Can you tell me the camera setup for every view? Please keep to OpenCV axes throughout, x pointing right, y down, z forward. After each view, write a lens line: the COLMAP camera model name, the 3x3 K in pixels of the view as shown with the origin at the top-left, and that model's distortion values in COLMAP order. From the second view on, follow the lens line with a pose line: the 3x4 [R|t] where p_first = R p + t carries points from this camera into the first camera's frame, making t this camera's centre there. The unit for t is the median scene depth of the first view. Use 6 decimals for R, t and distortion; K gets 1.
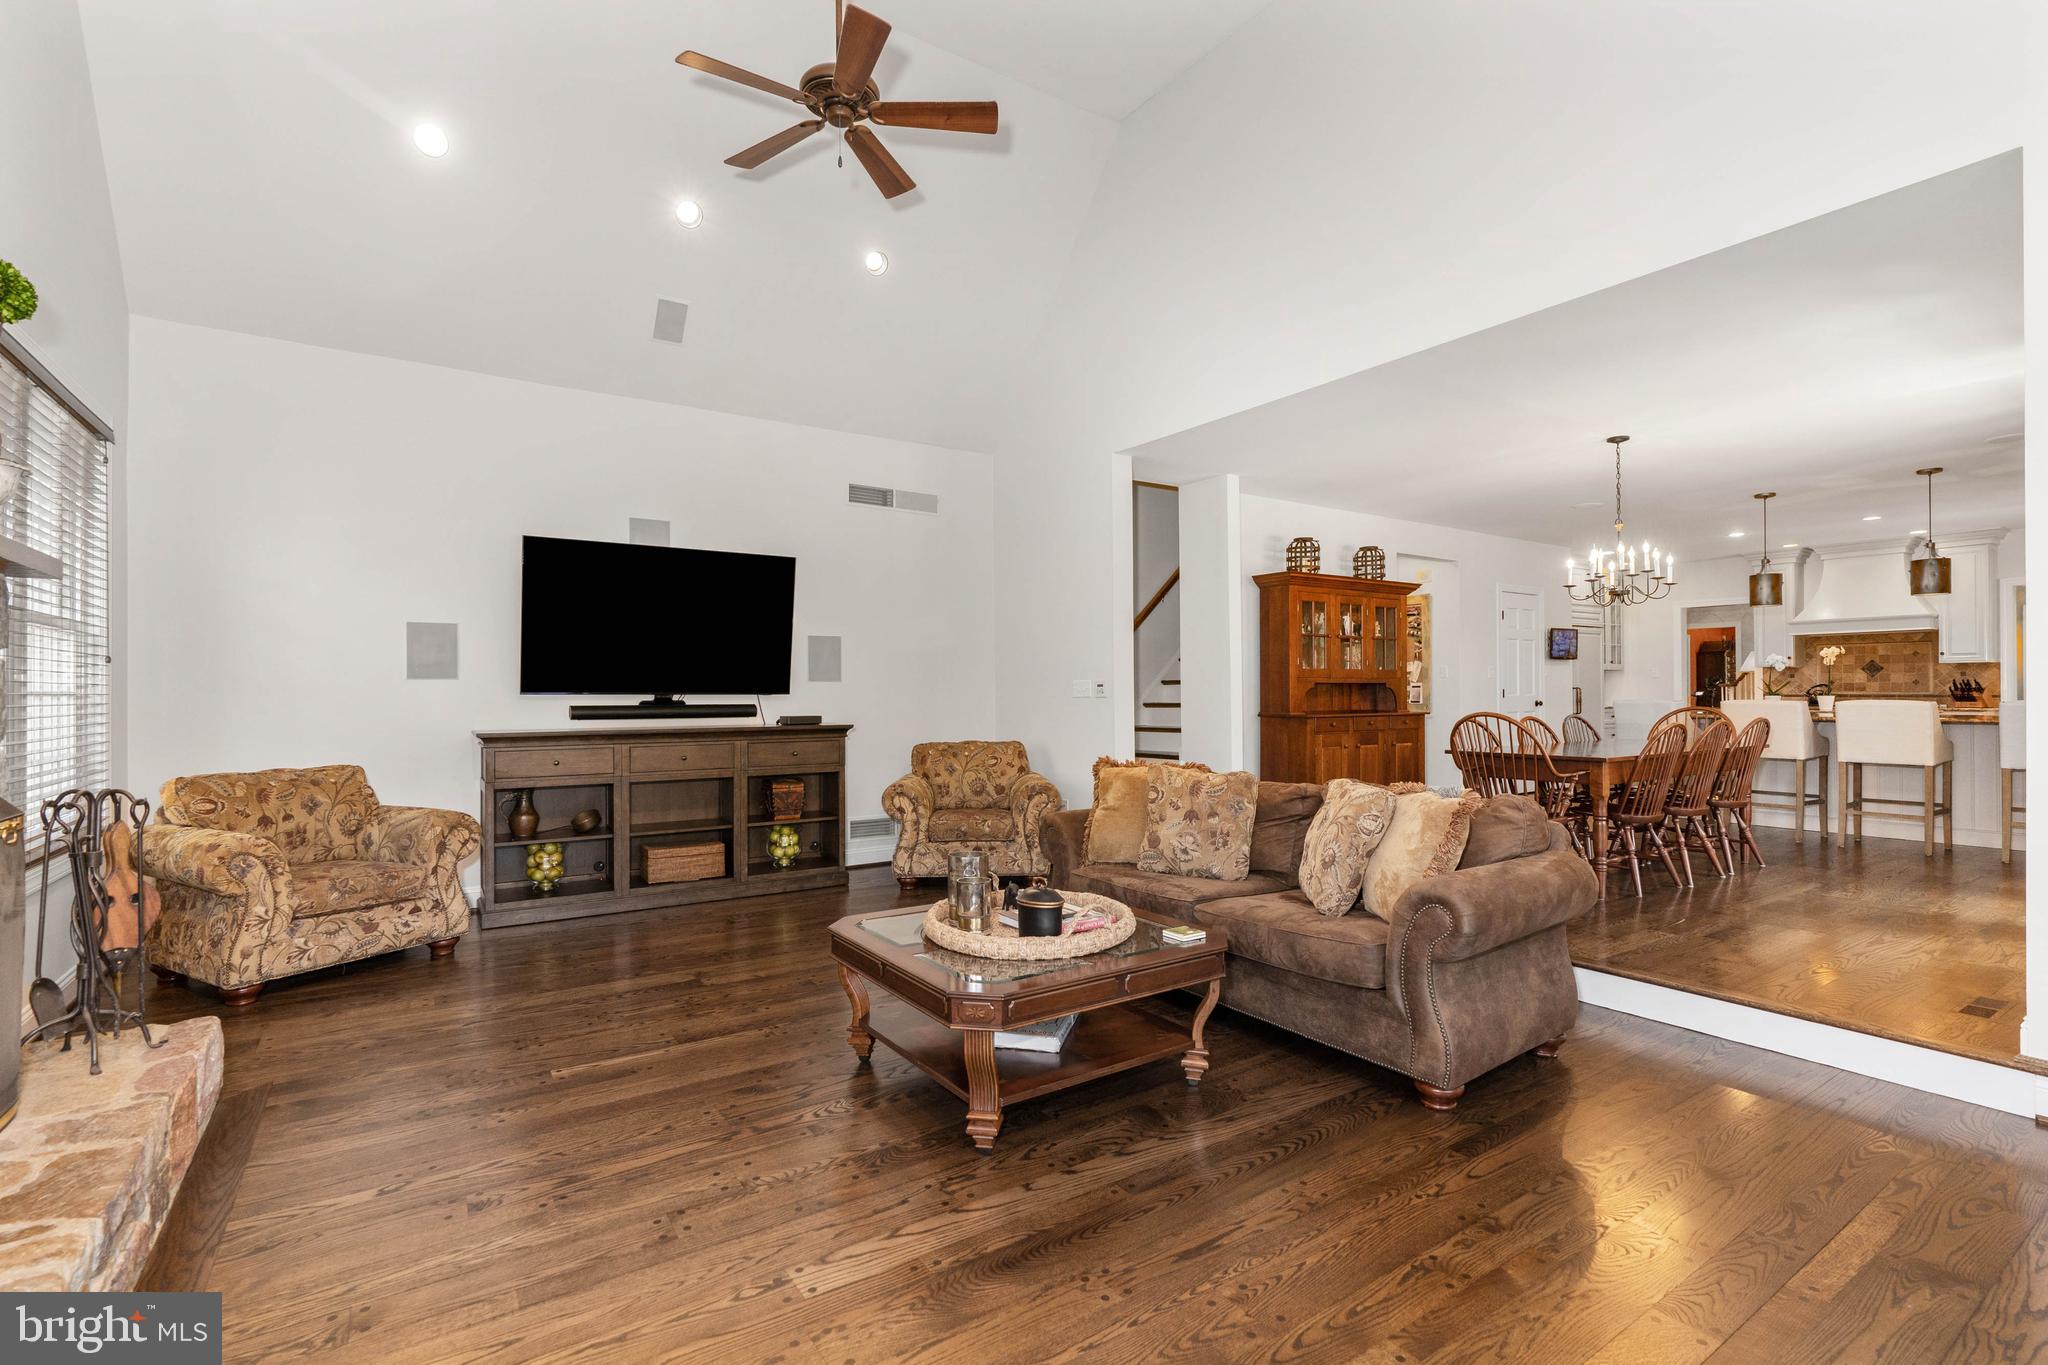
lens RADIAL K [[935.1, 0, 1007.6], [0, 935.1, 687.5], [0, 0, 1]] dist [-0.002903, 0.001594]
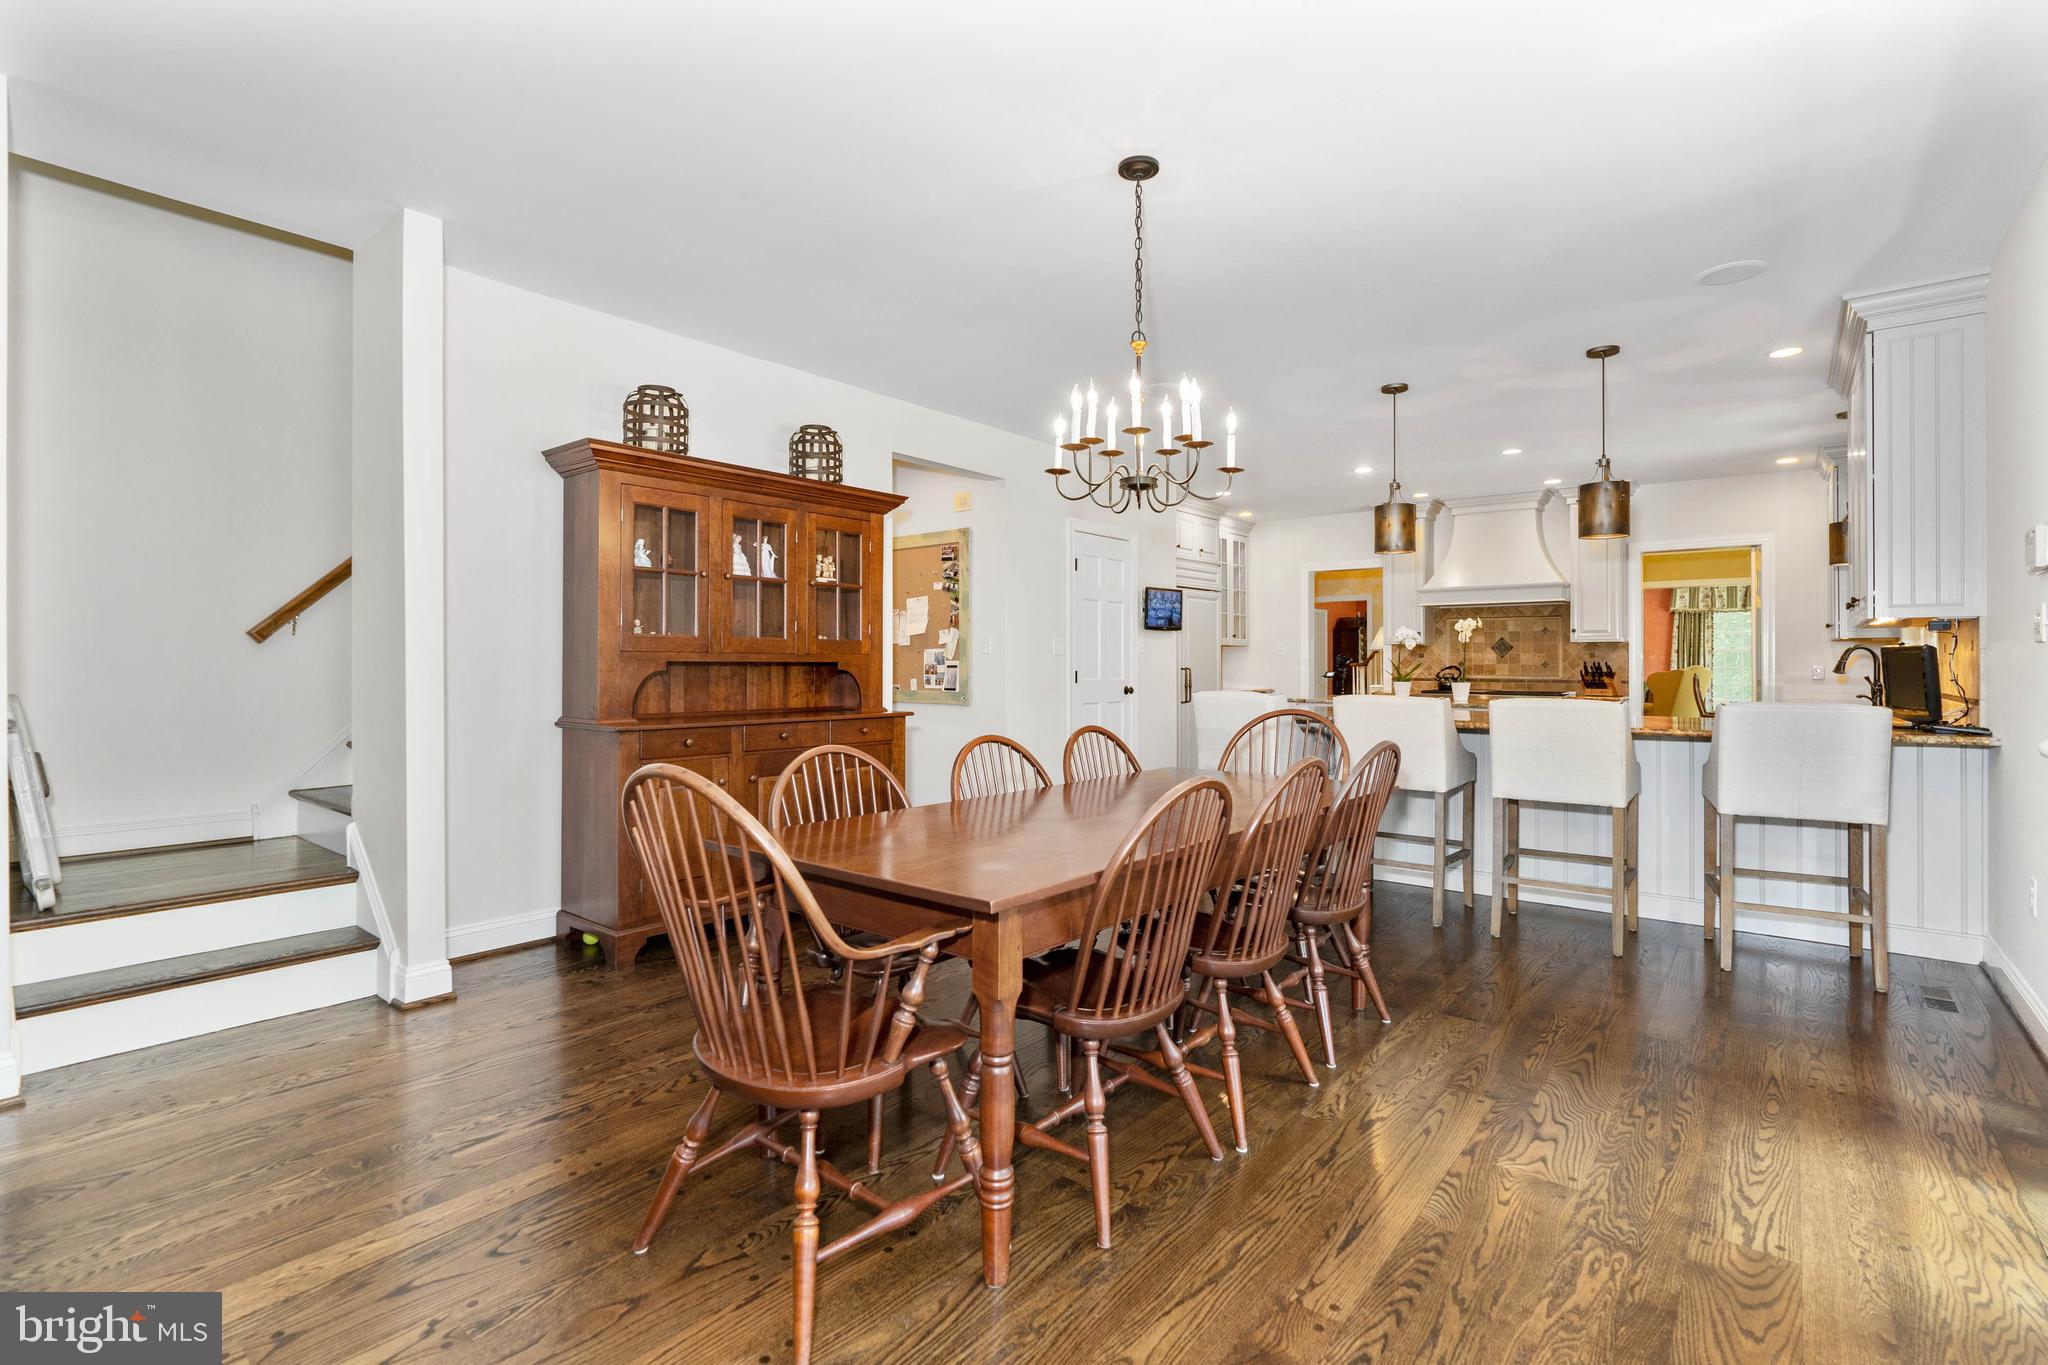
lens RADIAL K [[935.1, 0, 1001.7], [0, 935.1, 655.8], [0, 0, 1]] dist [-0.002903, 0.001594]
pose [[0.960065, 0.009809, 0.279604, 0.392747], [-0.008808, 0.999950, -0.004836, -0.007691], [-0.279638, 0.002180, 0.960103, 0.482808]]
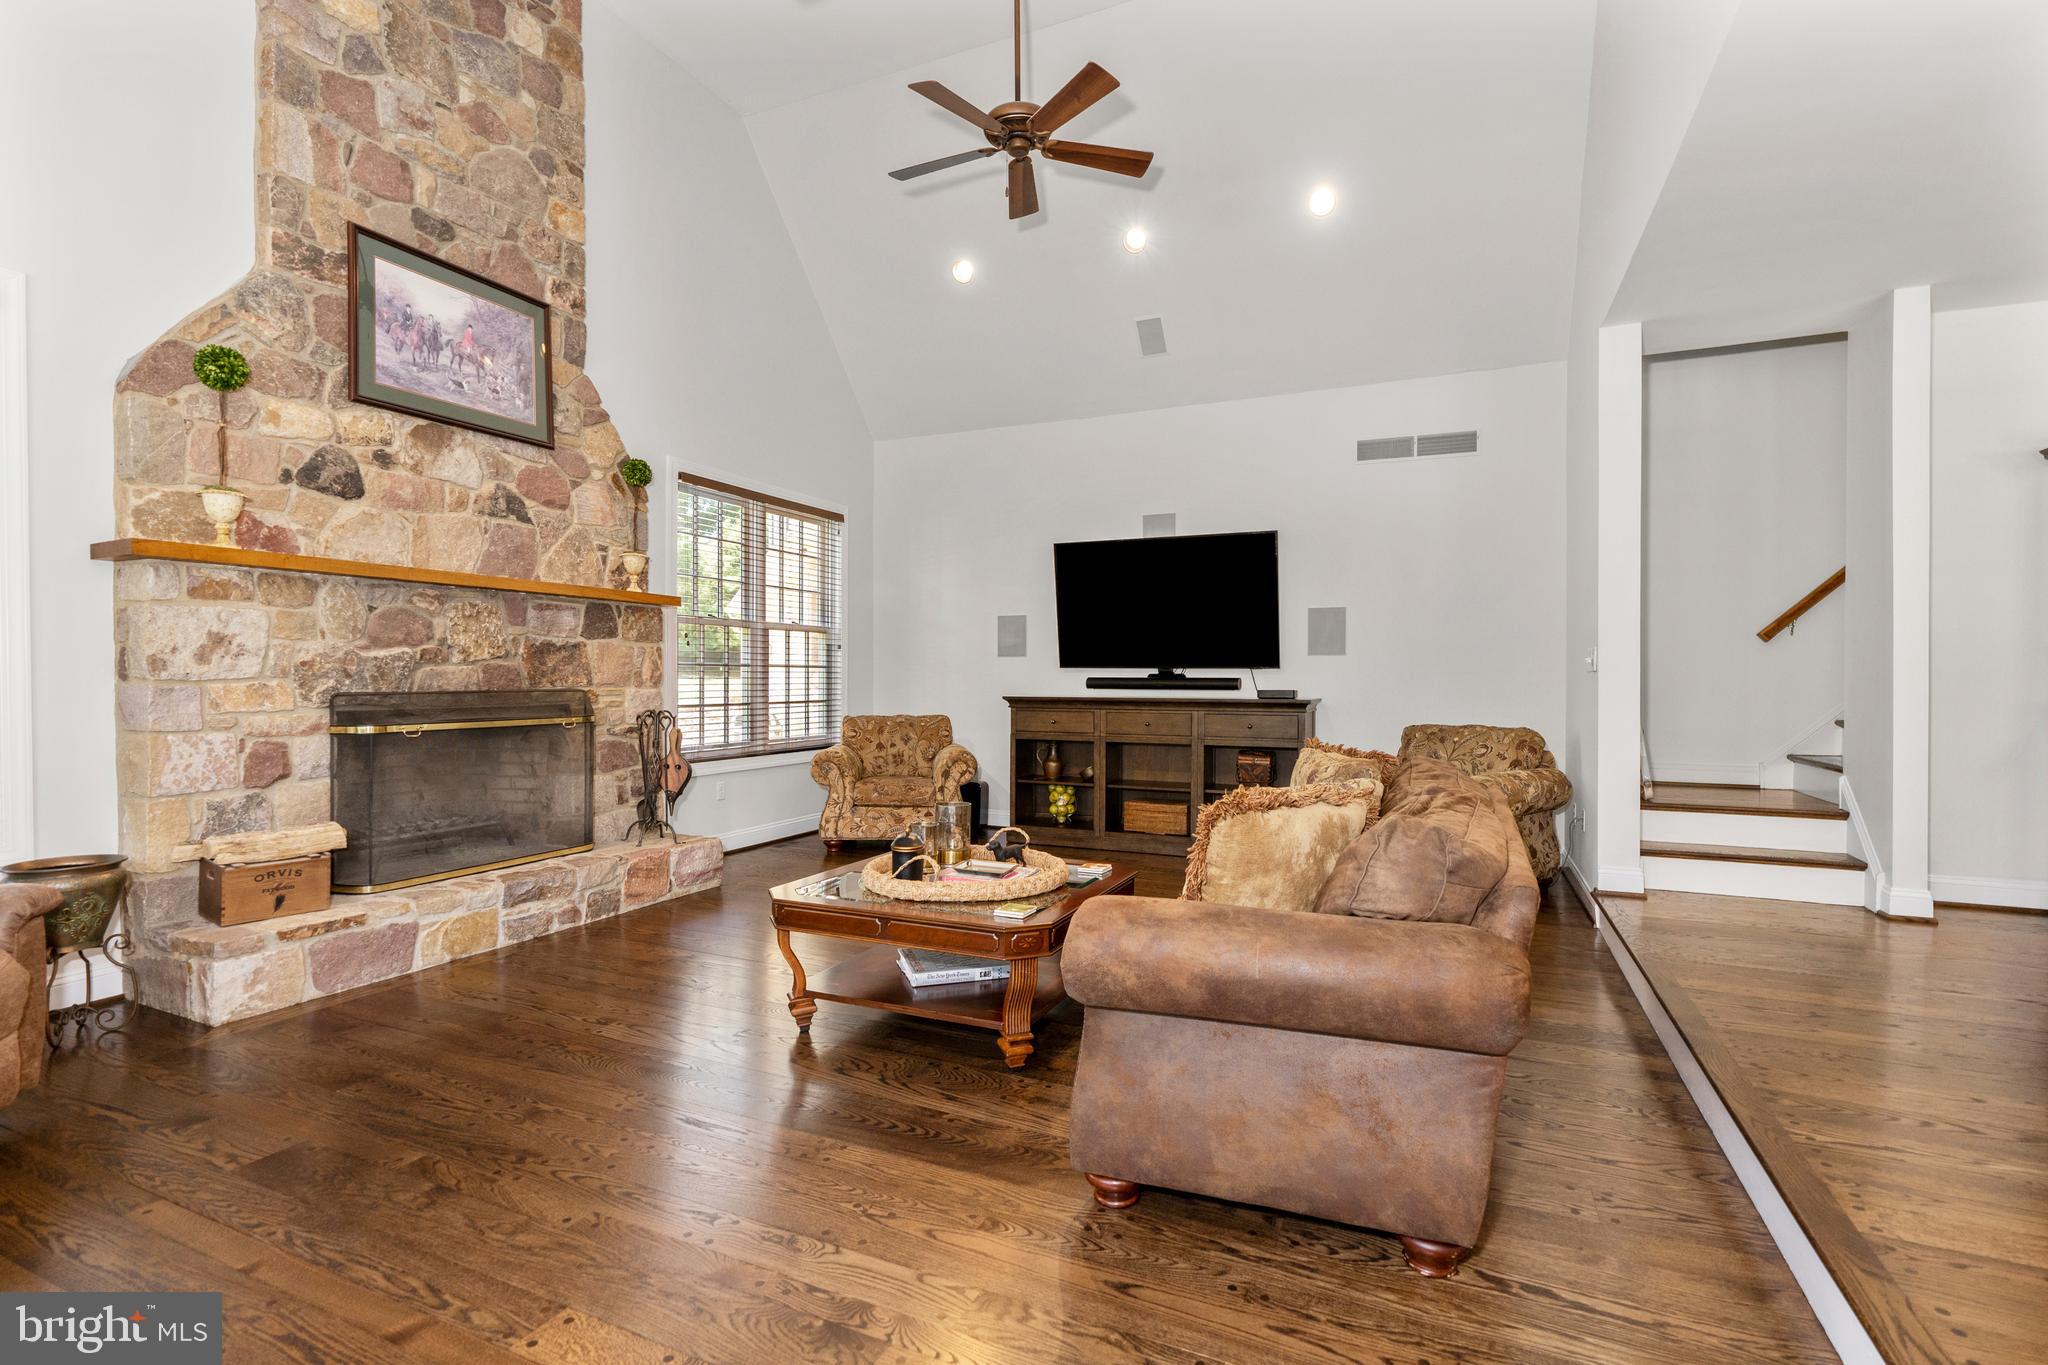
lens RADIAL K [[935.1, 0, 1054.5], [0, 935.1, 694.1], [0, 0, 1]] dist [-0.002903, 0.001594]
pose [[0.535441, 0.023906, -0.844235, 0.454427], [0.003981, 0.999517, 0.030828, 0.002835], [0.844564, -0.019868, 0.535087, 0.244446]]
